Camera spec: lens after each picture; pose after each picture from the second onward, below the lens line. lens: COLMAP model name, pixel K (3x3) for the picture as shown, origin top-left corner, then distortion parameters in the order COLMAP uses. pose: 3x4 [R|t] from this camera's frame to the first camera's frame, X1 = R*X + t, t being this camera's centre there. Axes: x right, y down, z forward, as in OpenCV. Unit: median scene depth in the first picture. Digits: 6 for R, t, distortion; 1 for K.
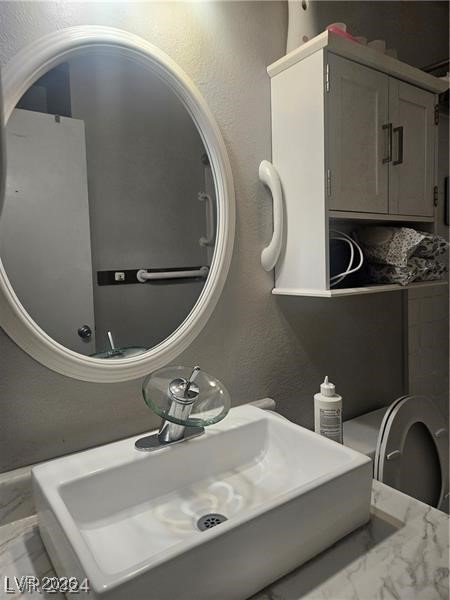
lens RADIAL K [[408.2, 0, 219.4], [0, 408.2, 287.7], [0, 0, 1]] dist [0.045283, -0.003187]
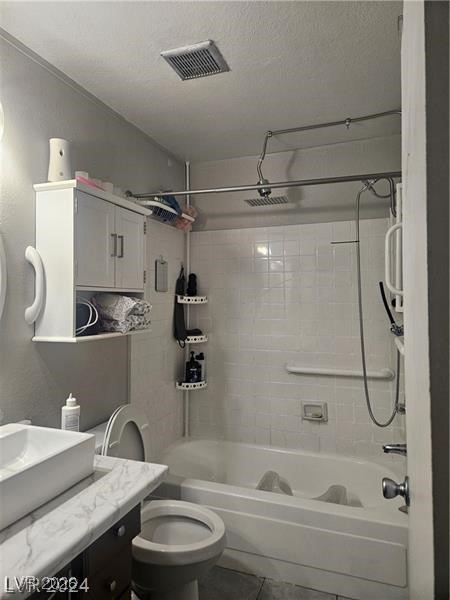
lens RADIAL K [[408.2, 0, 219.4], [0, 408.2, 287.7], [0, 0, 1]] dist [0.045283, -0.003187]
pose [[0.831033, 0.046563, 0.554271, -0.129310], [0.009756, 0.995117, -0.098224, -0.021211], [-0.556137, 0.087035, 0.826521, -0.531538]]
